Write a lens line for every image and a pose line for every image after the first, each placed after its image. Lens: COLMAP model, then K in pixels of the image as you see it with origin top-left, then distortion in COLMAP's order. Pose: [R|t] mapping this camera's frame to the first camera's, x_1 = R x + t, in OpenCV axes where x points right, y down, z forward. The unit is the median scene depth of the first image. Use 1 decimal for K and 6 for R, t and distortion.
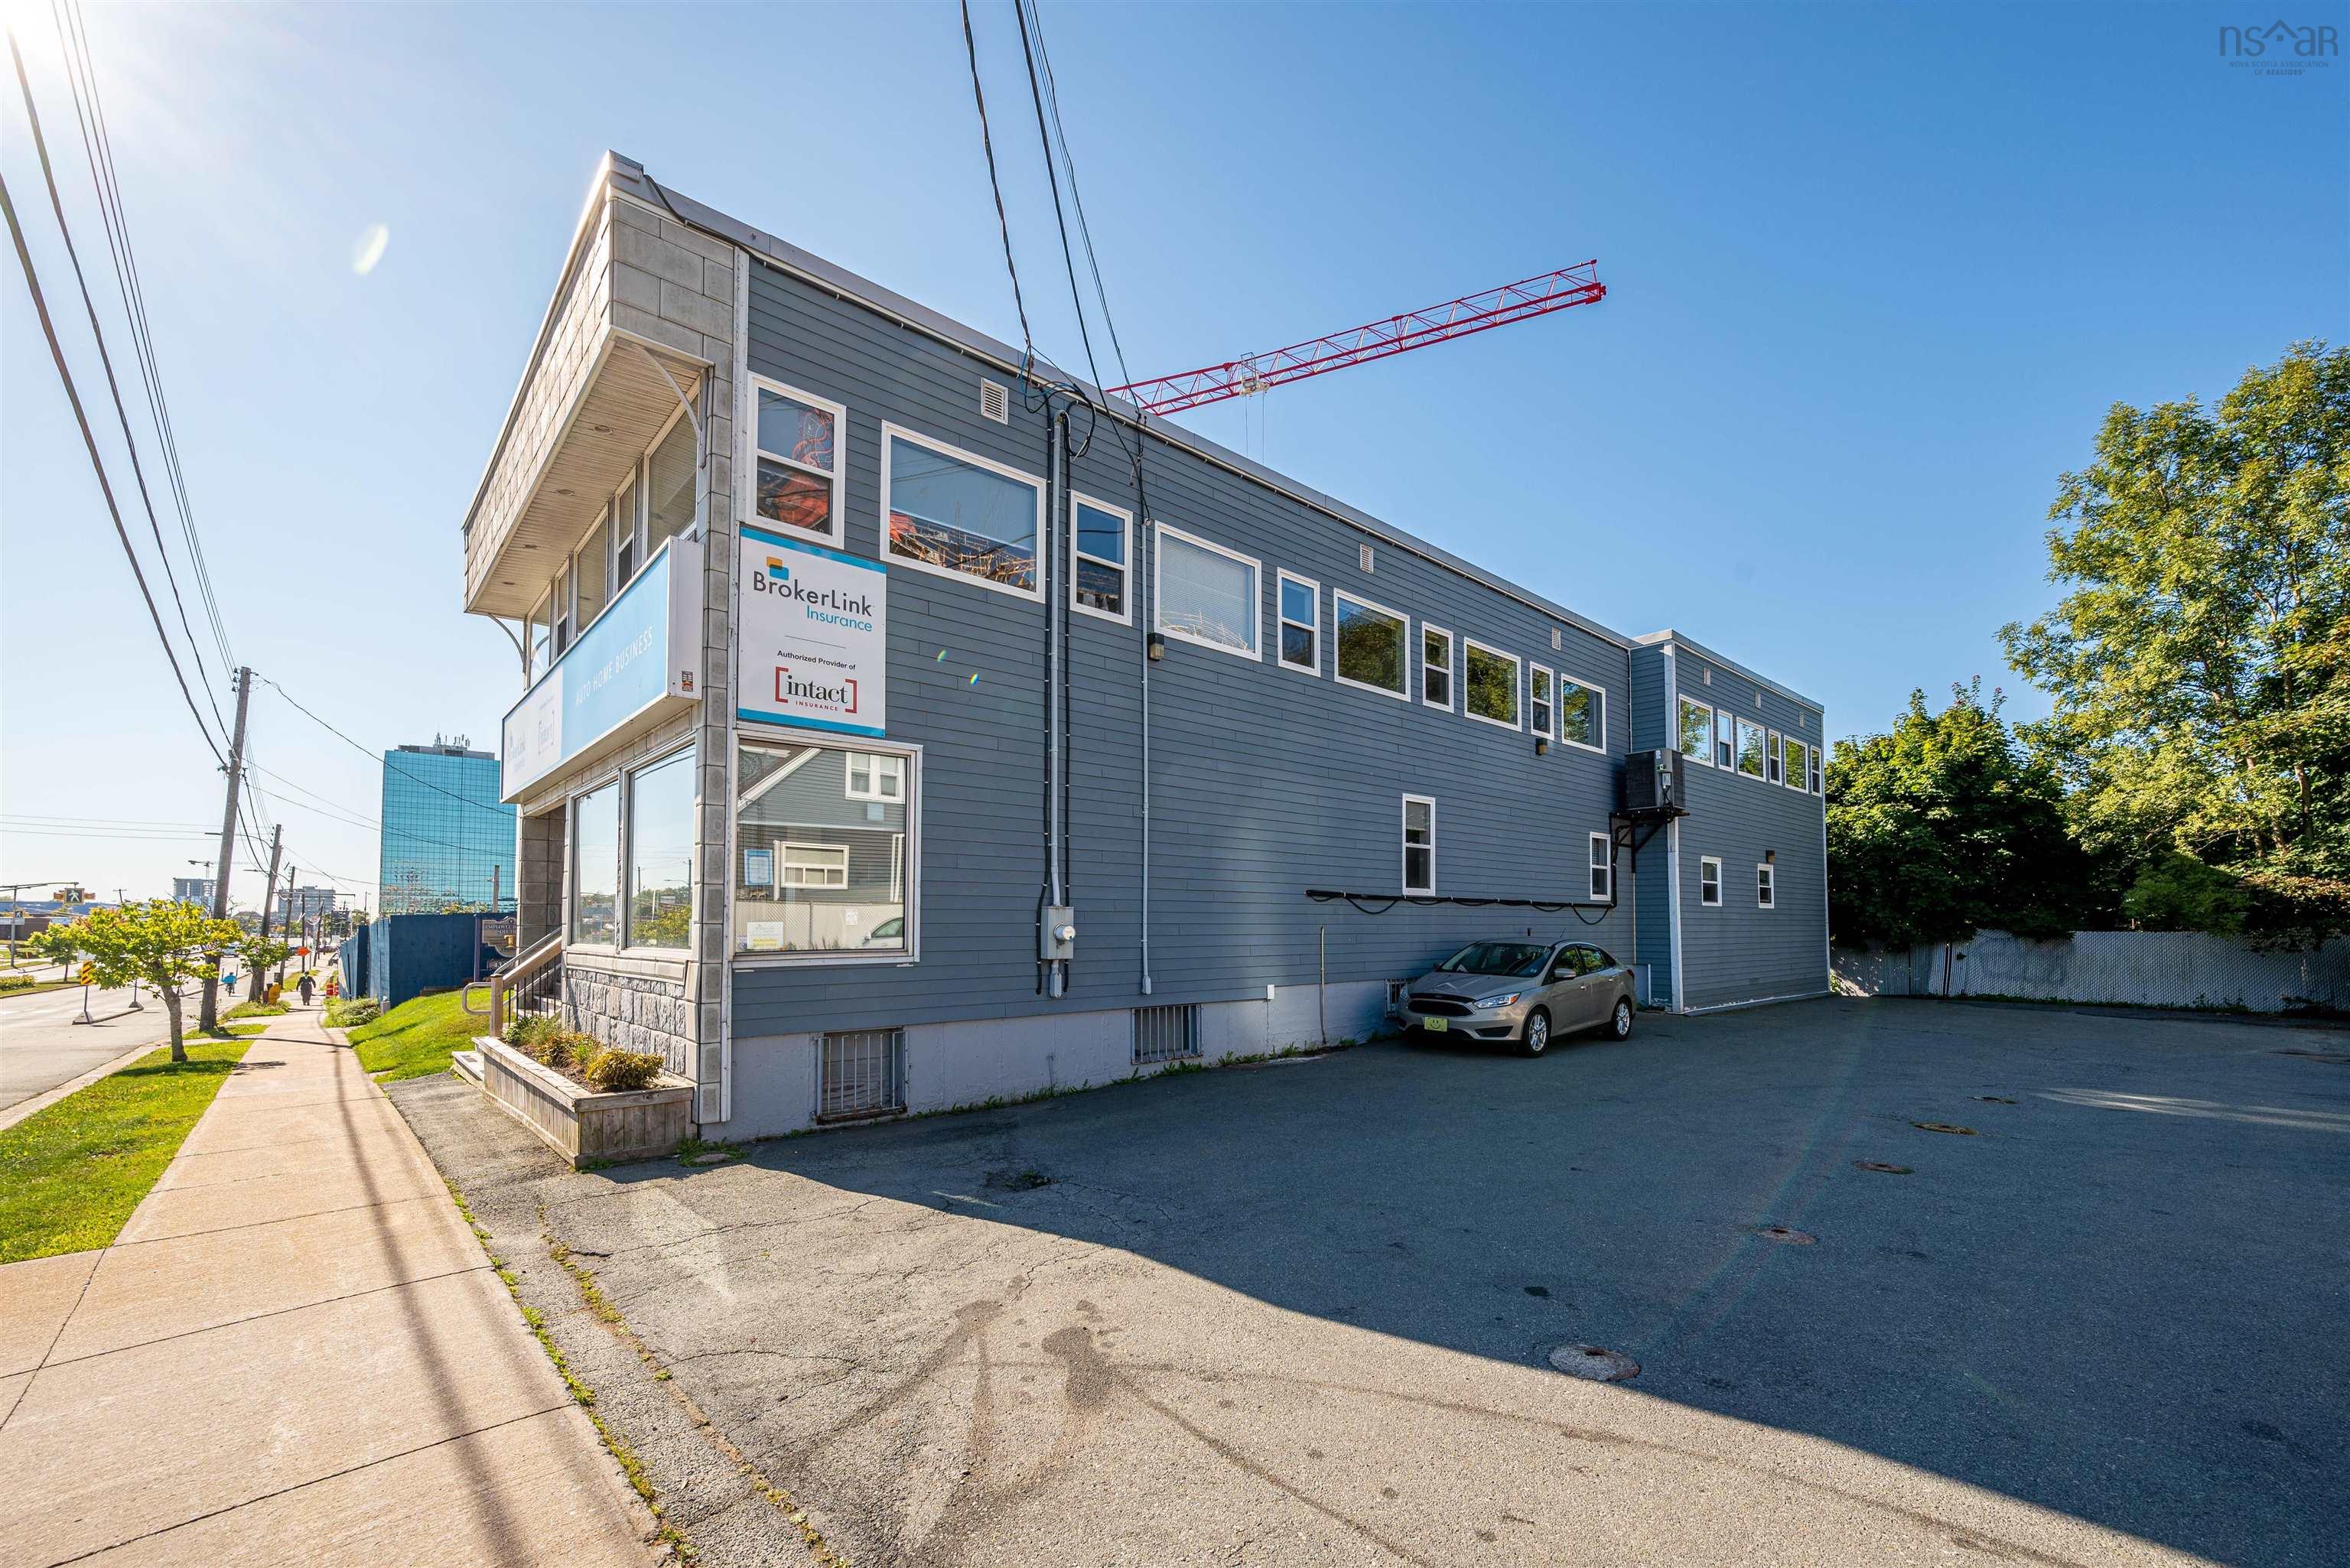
lens RADIAL K [[975.7, 0, 1180.3], [0, 975.7, 905.1], [0, 0, 1]] dist [0.000767, -0.000238]
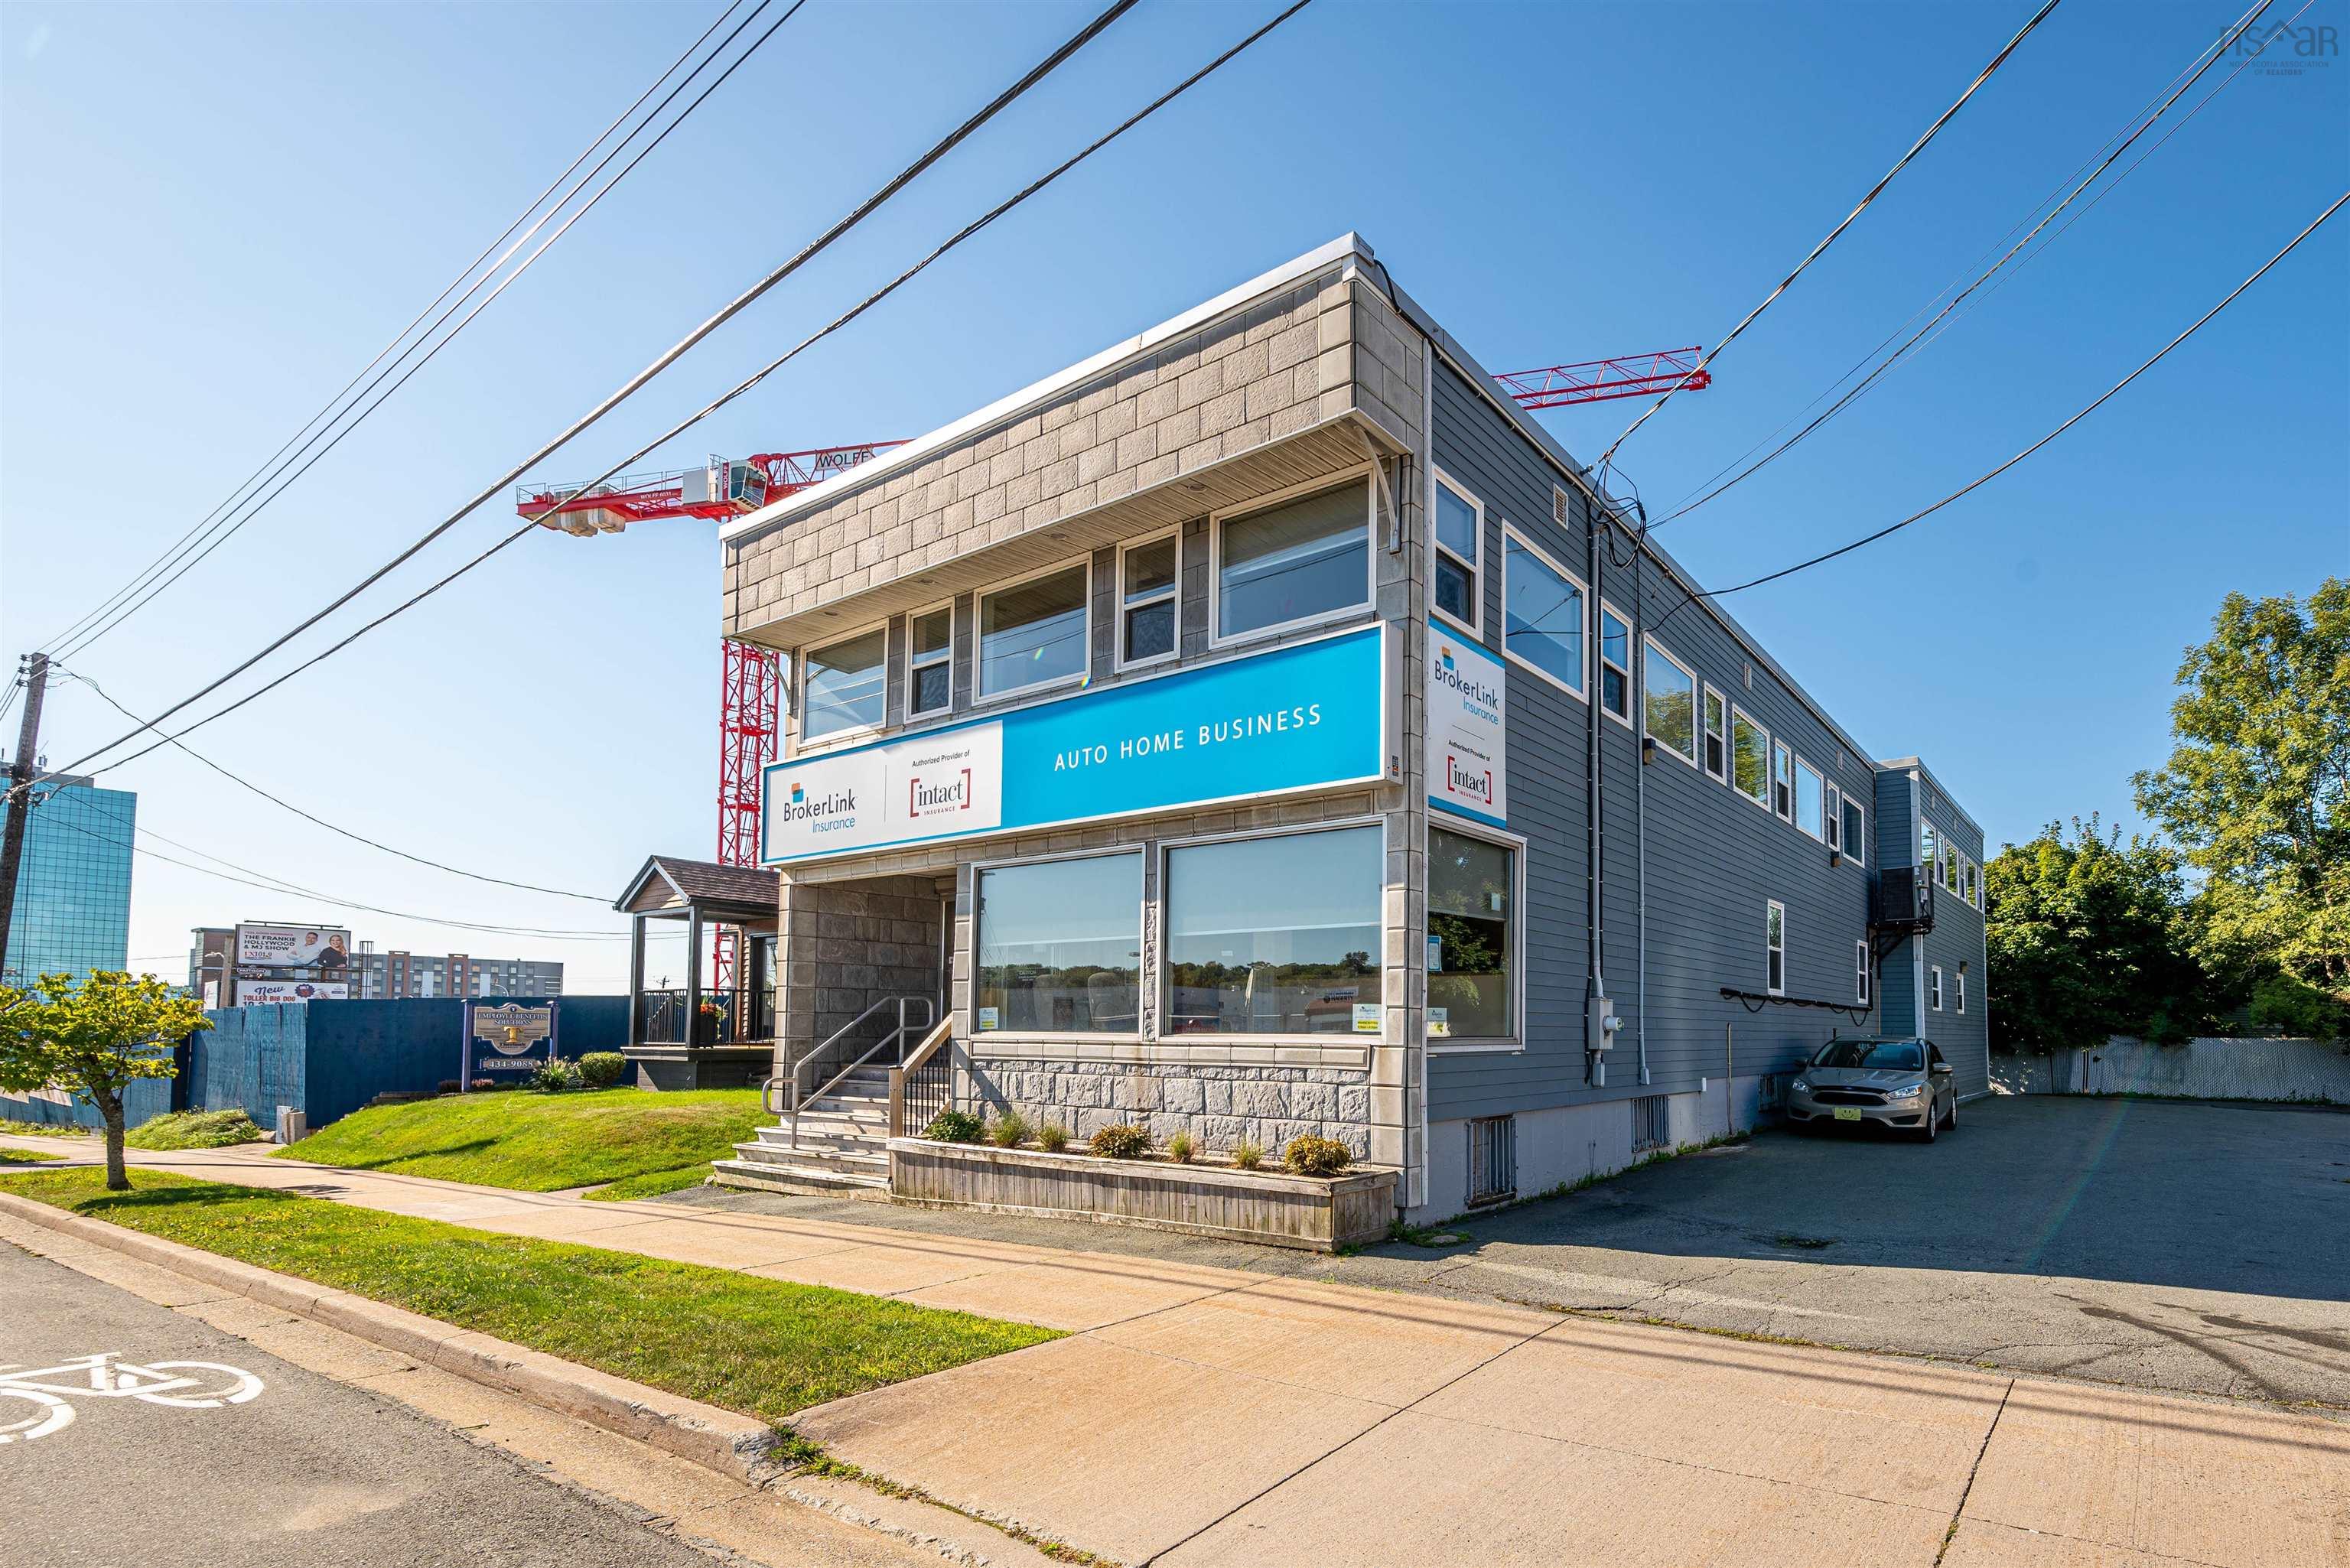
lens RADIAL K [[1067.7, 0, 1432.8], [0, 1067.7, 996.3], [0, 0, 1]] dist [-0.000197, 0.000132]
pose [[0.971554, 0.018365, 0.236105, -0.316772], [-0.016075, 0.999803, -0.011619, 0.008365], [-0.236272, 0.007493, 0.971658, -0.031872]]
